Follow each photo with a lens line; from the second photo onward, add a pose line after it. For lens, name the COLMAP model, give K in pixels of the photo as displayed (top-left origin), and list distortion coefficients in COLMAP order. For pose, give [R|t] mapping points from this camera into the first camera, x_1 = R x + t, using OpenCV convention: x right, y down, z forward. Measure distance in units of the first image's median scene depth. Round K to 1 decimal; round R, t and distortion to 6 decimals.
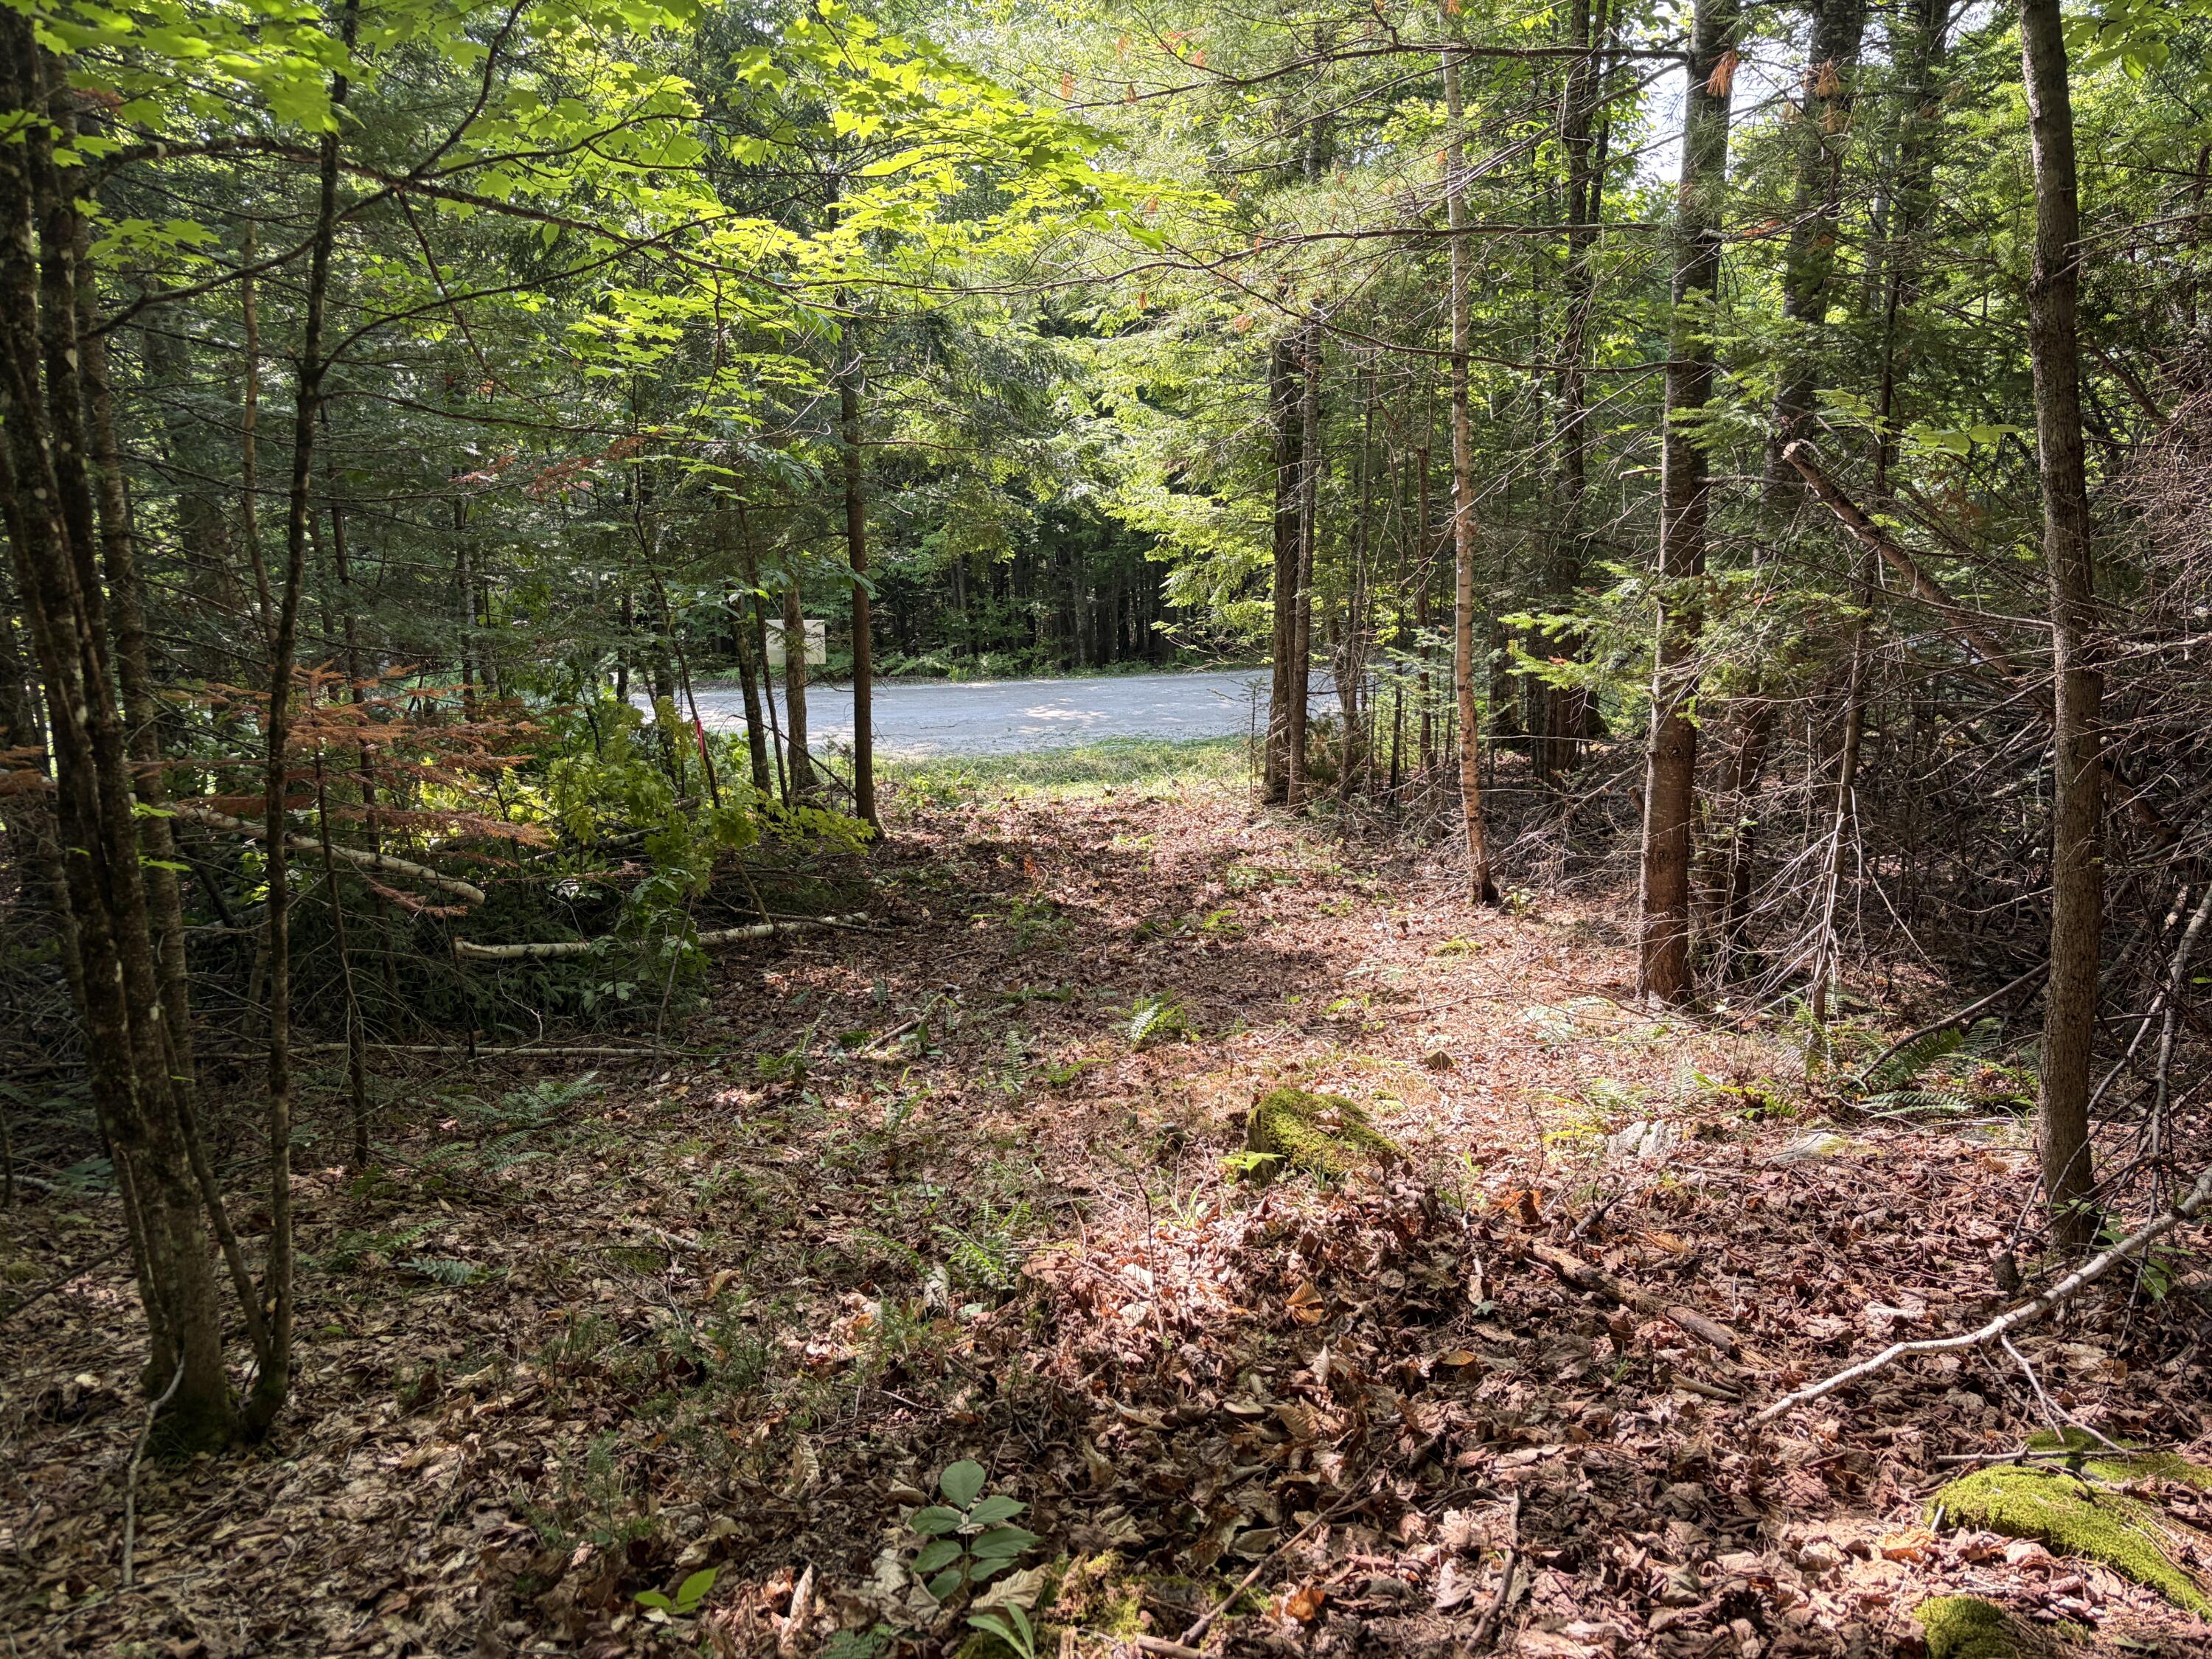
lens RADIAL K [[1684.4, 0, 1104.2], [0, 1684.4, 831.6], [0, 0, 1]] dist [0.009928, 0.000440]
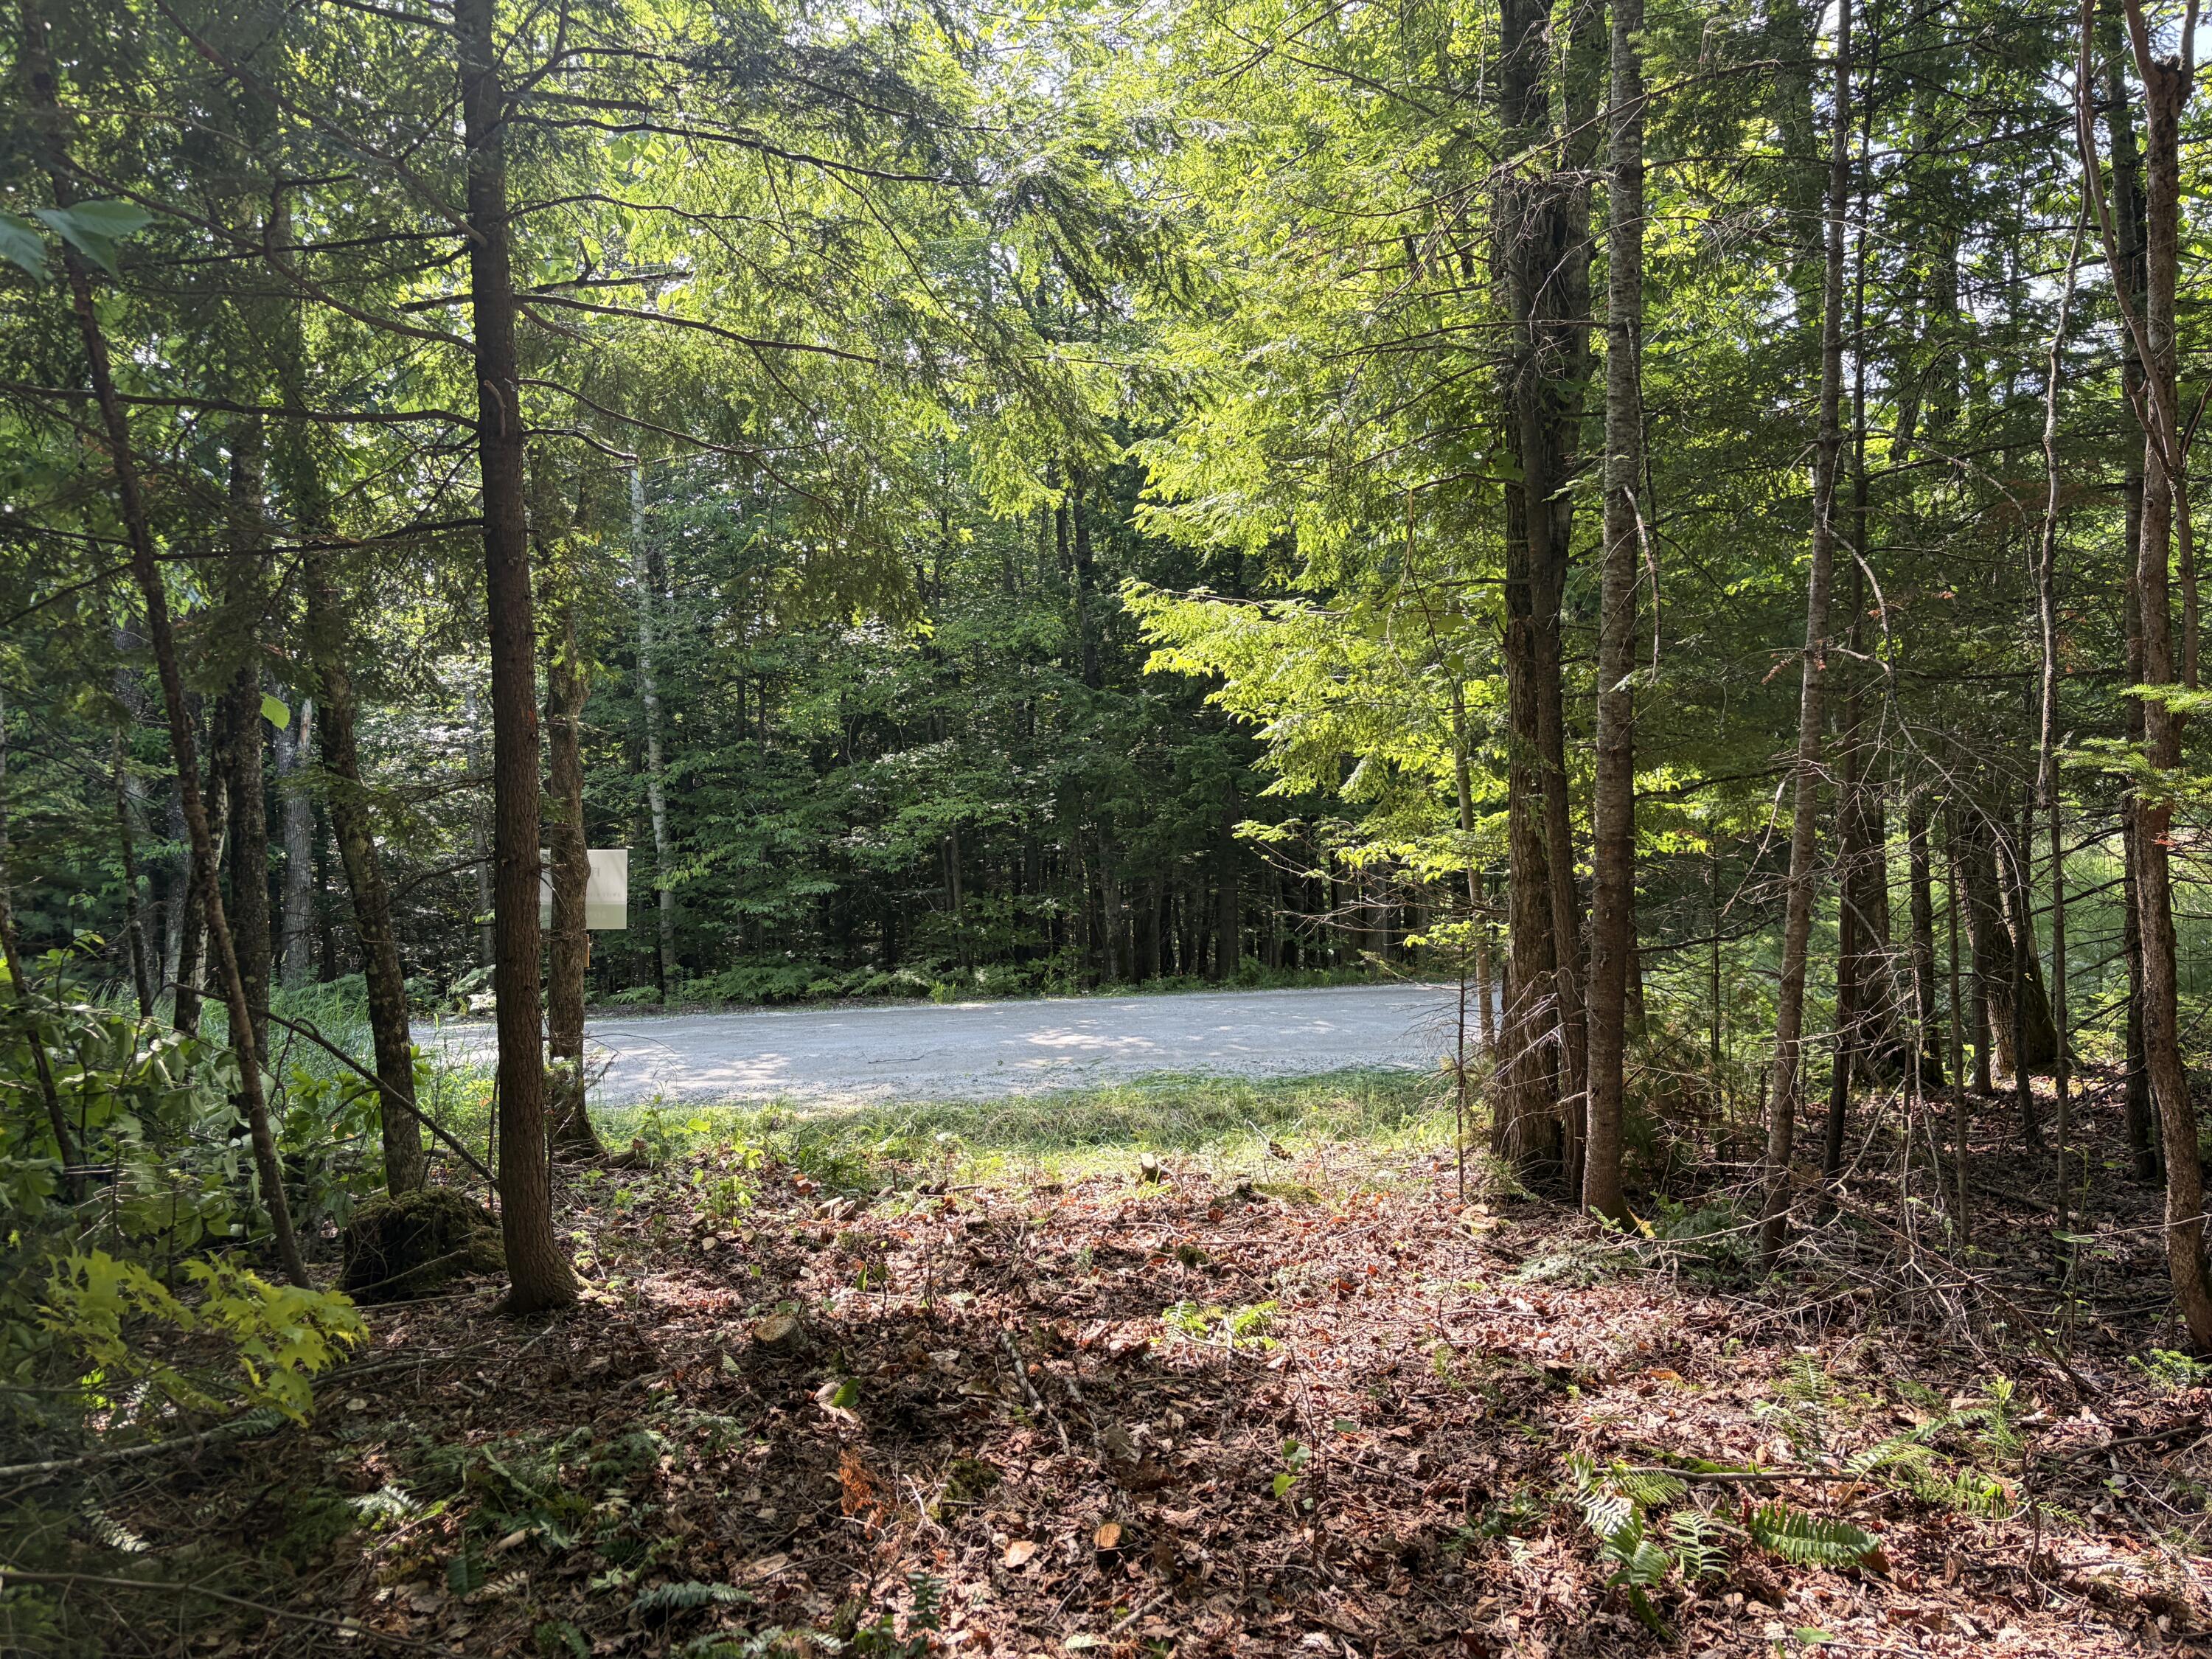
lens RADIAL K [[1684.4, 0, 1098.5], [0, 1684.4, 837.2], [0, 0, 1]] dist [0.009928, 0.000440]
pose [[0.999607, -0.007463, -0.027023, 0.001563], [0.001789, 0.978935, -0.204164, -0.018647], [0.027977, 0.204036, 0.978564, 0.512444]]
